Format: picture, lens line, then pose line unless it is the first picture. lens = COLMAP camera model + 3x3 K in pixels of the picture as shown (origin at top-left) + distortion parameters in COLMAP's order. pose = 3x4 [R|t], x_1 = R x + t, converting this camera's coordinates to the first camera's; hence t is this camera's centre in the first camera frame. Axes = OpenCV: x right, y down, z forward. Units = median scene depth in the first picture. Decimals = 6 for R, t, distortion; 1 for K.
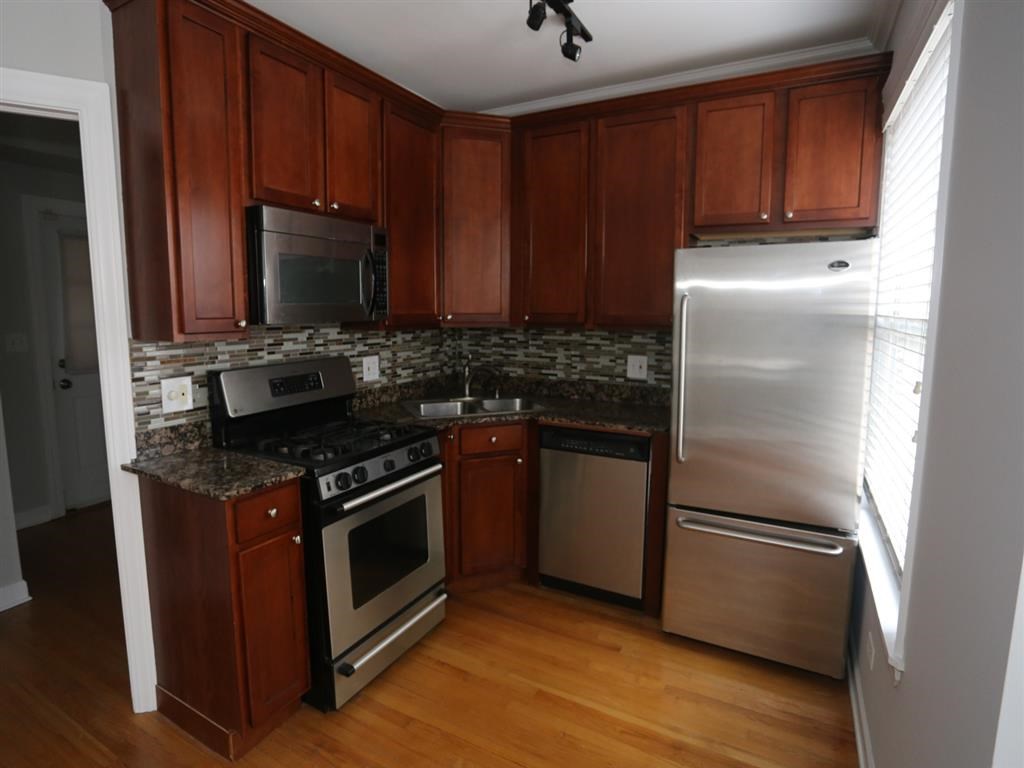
lens RADIAL K [[578.9, 0, 512.7], [0, 578.9, 375.7], [0, 0, 1]] dist [-0.043950, 0.000331]
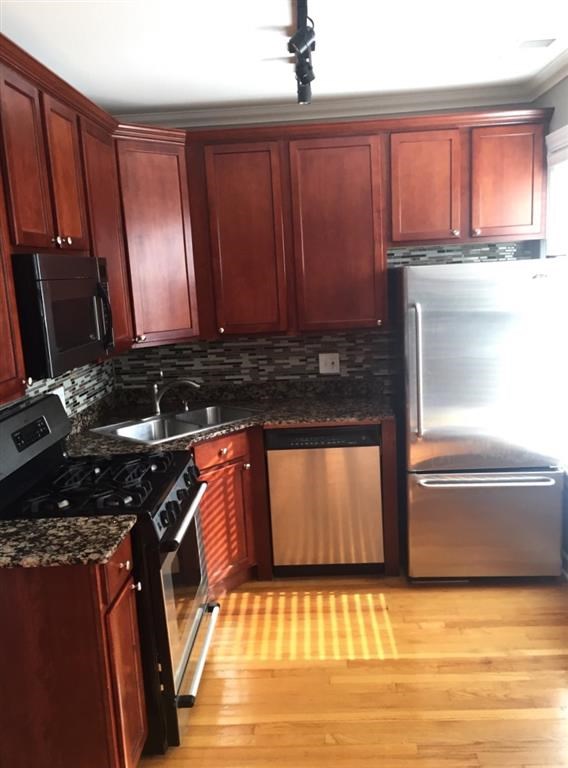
lens RADIAL K [[615.4, 0, 284.0], [0, 615.4, 384.0], [0, 0, 1]] dist [0.063438, -0.001367]
pose [[0.911190, -0.146854, 0.384924, -0.319506], [0.129729, 0.989058, 0.070245, -0.068610], [-0.391028, -0.014071, 0.920271, -0.063055]]
